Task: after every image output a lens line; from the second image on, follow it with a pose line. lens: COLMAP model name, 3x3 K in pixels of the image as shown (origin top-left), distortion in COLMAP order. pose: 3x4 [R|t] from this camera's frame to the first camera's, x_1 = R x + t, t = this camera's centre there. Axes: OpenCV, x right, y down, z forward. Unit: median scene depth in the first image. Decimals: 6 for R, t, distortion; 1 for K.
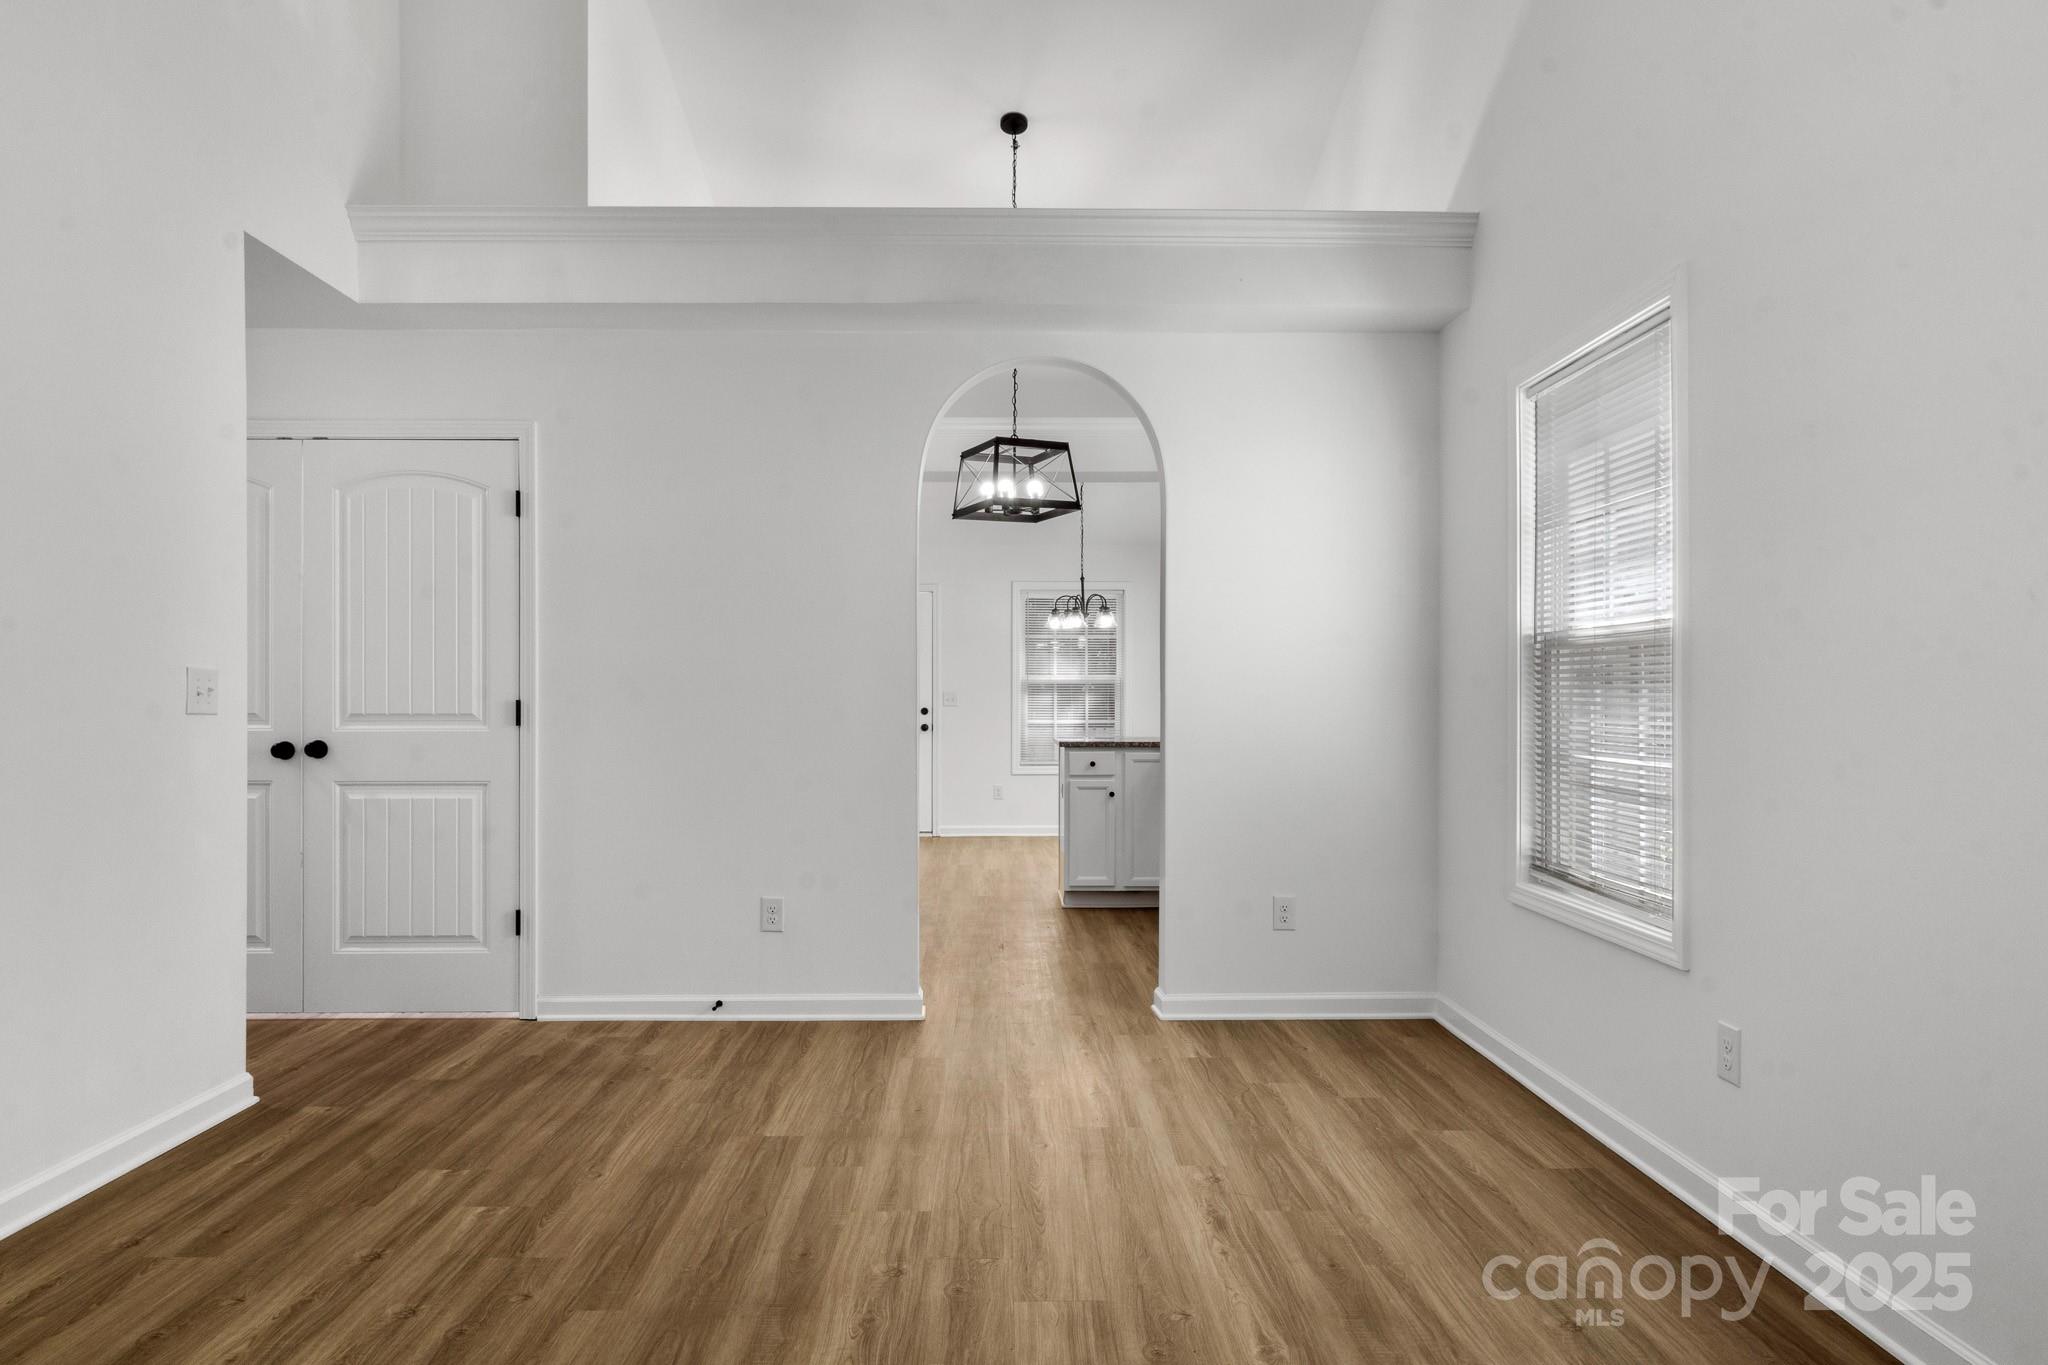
lens RADIAL K [[1292.6, 0, 1004.9], [0, 1292.6, 701.8], [0, 0, 1]] dist [0.003263, -0.000656]
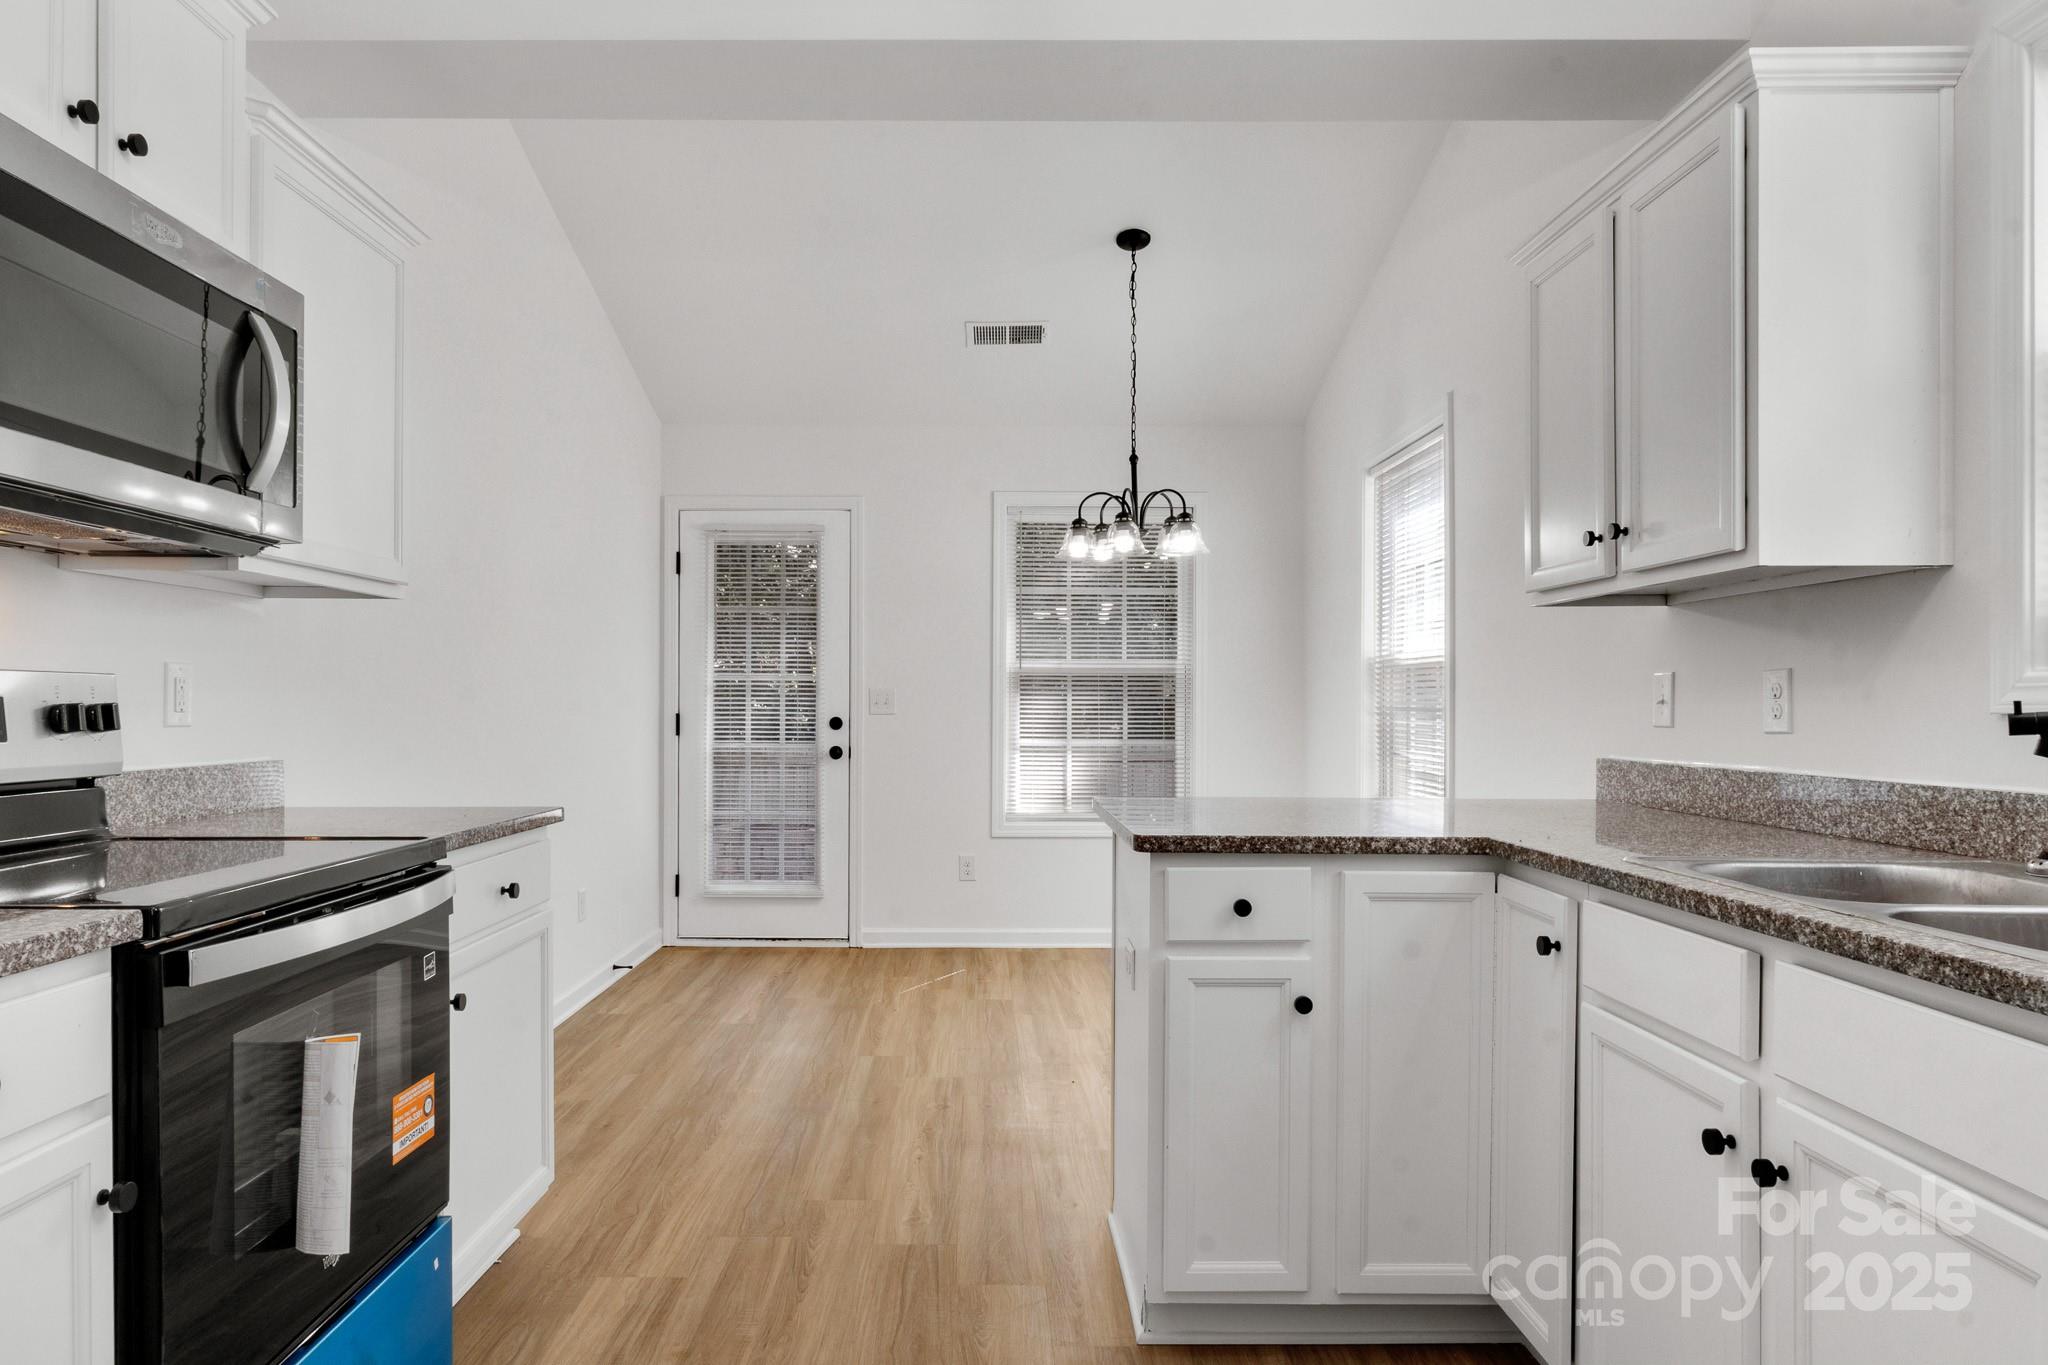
lens RADIAL K [[1281.0, 0, 975.2], [0, 1281.0, 714.1], [0, 0, 1]] dist [-0.001290, 0.000295]
pose [[0.999941, 0.002167, -0.010684, 0.009932], [-0.002100, 0.999978, 0.006272, -0.000896], [0.010698, -0.006249, 0.999923, 1.072373]]
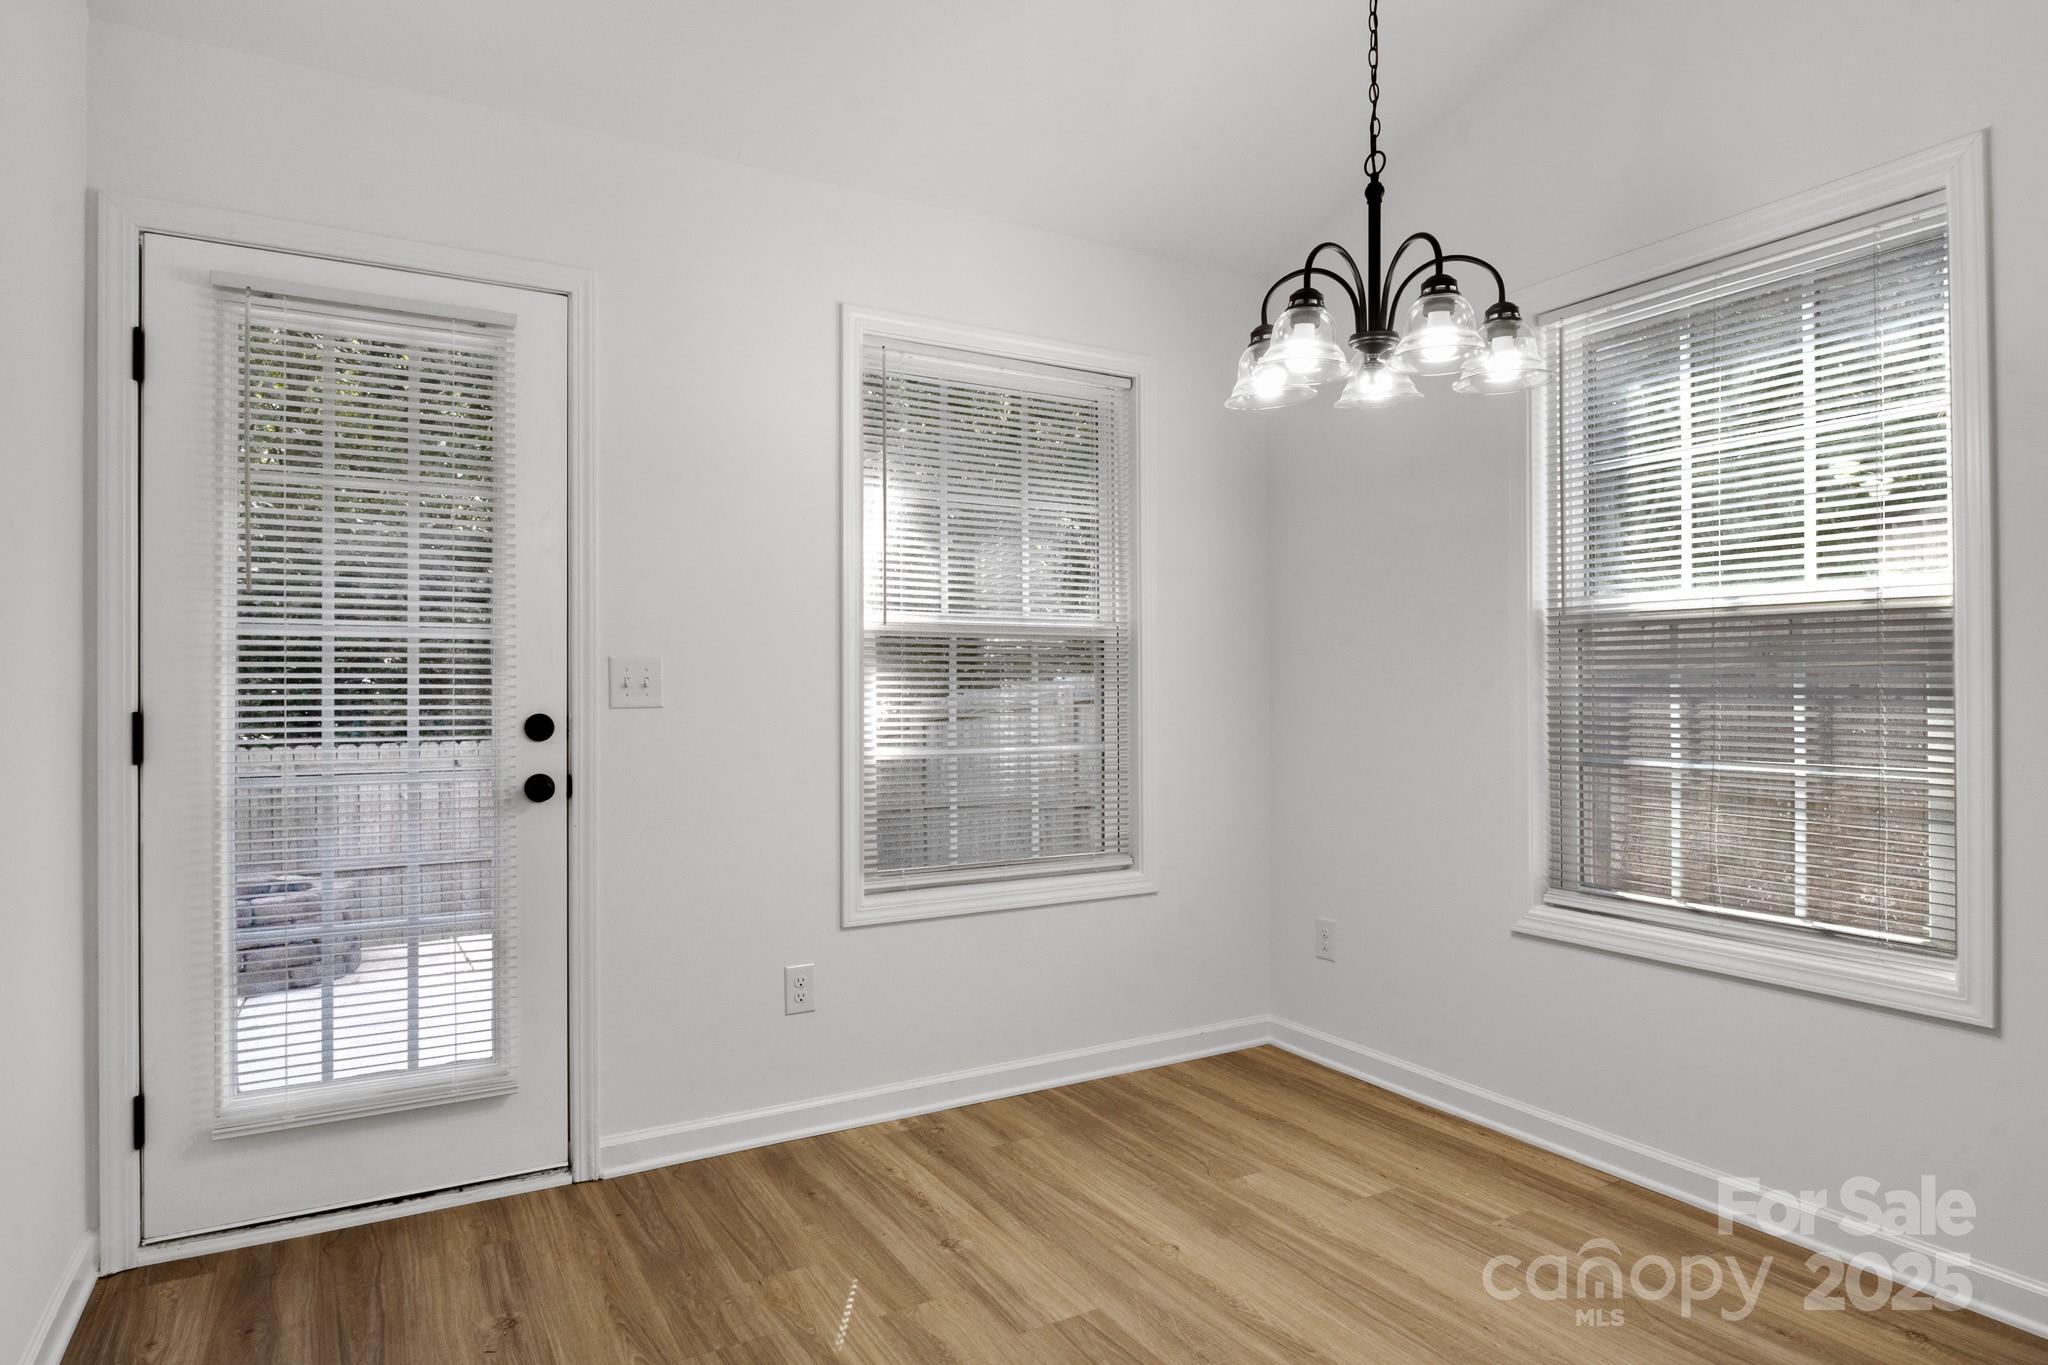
lens RADIAL K [[1190.6, 0, 1026.8], [0, 1190.6, 688.7], [0, 0, 1]] dist [-0.006743, -0.001426]
pose [[0.869905, -0.002866, 0.493211, -0.232038], [0.003799, 0.999992, -0.000889, -0.000773], [-0.493205, 0.002647, 0.869909, 1.760620]]
